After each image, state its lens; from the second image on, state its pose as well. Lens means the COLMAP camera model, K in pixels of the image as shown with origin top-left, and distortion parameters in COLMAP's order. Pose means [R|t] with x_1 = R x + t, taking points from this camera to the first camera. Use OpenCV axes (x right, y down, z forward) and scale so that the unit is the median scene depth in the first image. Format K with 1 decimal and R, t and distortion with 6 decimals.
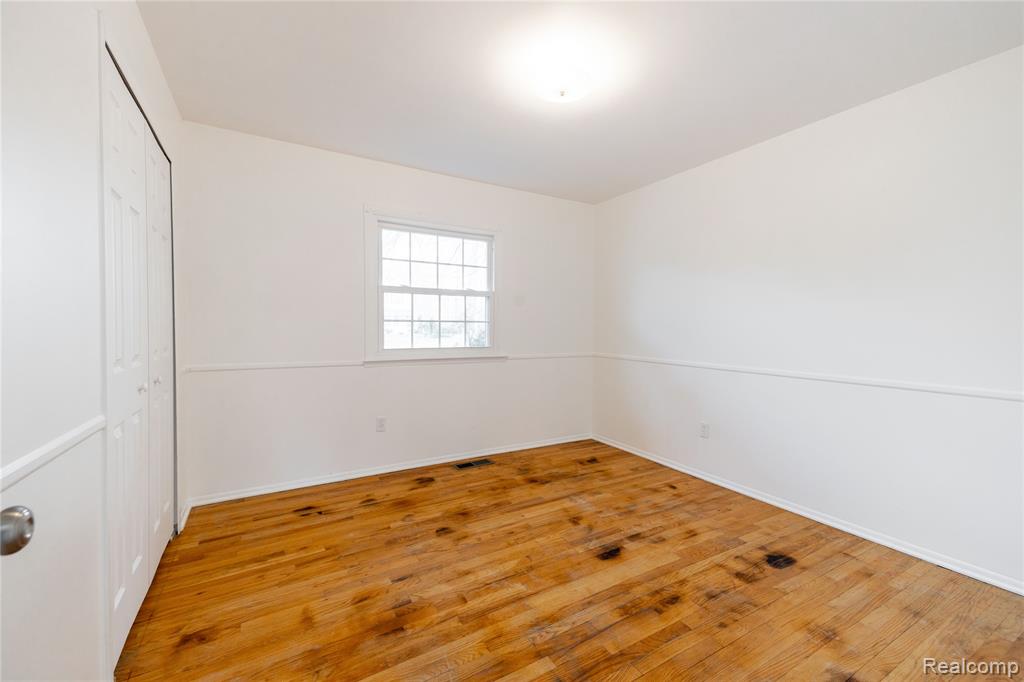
lens RADIAL K [[421.5, 0, 513.0], [0, 421.5, 336.6], [0, 0, 1]] dist [0.056482, -0.020284]
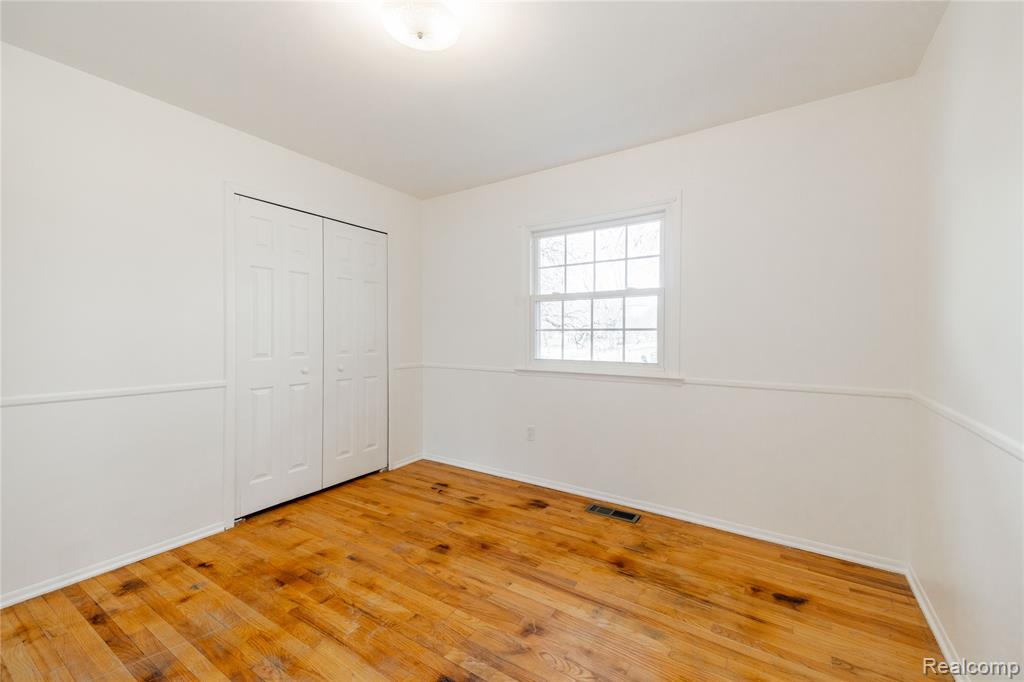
lens RADIAL K [[421.5, 0, 513.0], [0, 421.5, 336.6], [0, 0, 1]] dist [0.056482, -0.020284]
pose [[0.440115, 0.000886, -0.897941, 0.644458], [-0.021008, 0.999736, -0.009311, -0.013516], [0.897696, 0.022962, 0.440017, 0.591221]]
